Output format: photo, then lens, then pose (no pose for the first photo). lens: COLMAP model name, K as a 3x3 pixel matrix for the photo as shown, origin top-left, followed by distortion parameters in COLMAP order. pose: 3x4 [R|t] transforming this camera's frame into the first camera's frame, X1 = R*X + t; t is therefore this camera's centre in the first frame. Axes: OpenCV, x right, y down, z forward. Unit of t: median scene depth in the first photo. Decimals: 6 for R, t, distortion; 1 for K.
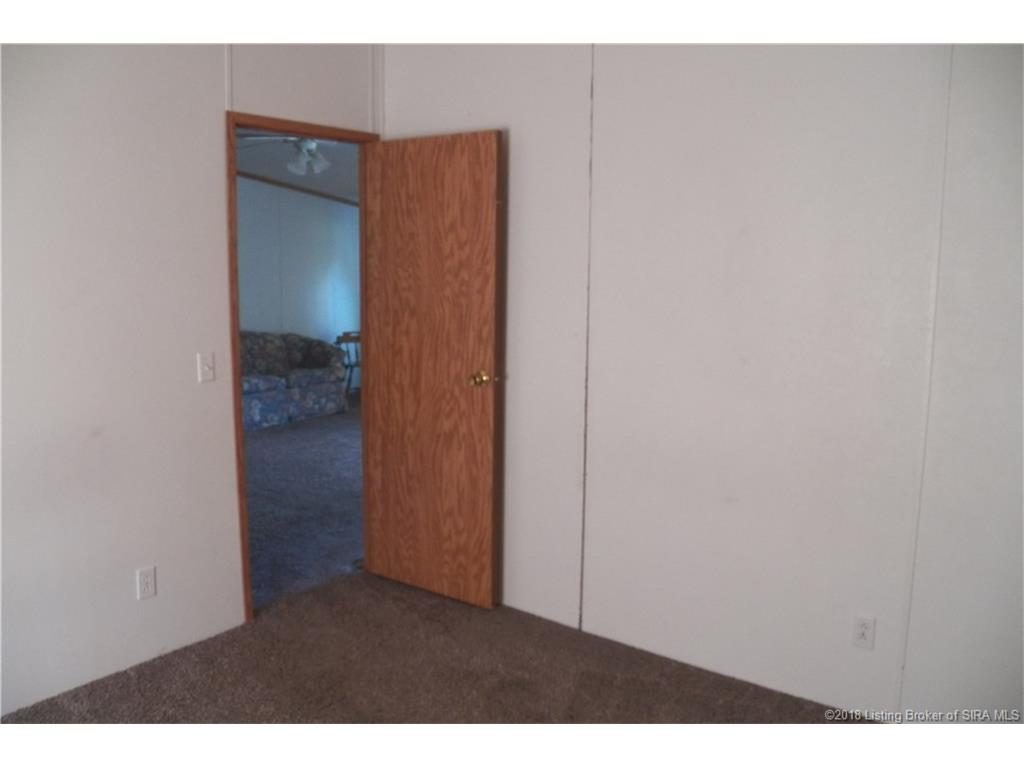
lens RADIAL K [[828.2, 0, 512.0], [0, 828.2, 384.0], [0, 0, 1]] dist [-0.093740, 0.001632]
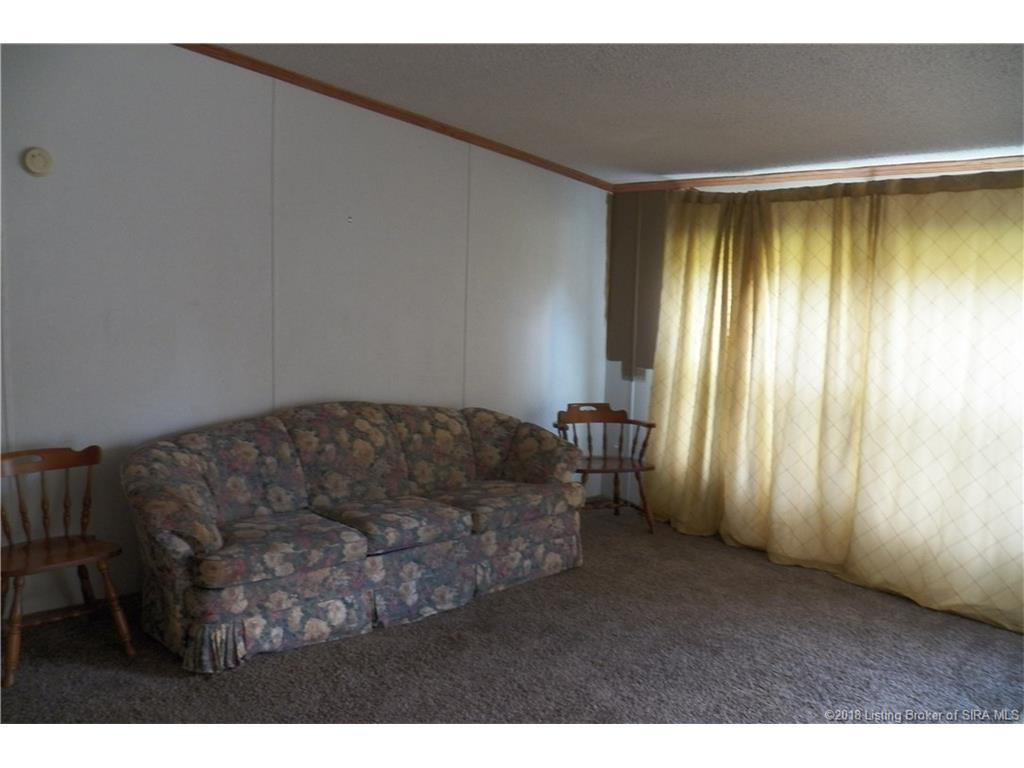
lens RADIAL K [[828.2, 0, 512.0], [0, 828.2, 384.0], [0, 0, 1]] dist [-0.093740, 0.001632]
pose [[0.980909, 0.039644, -0.190384, -0.153637], [-0.044031, 0.998852, -0.018869, -0.073484], [0.189417, 0.026891, 0.981528, 0.493677]]
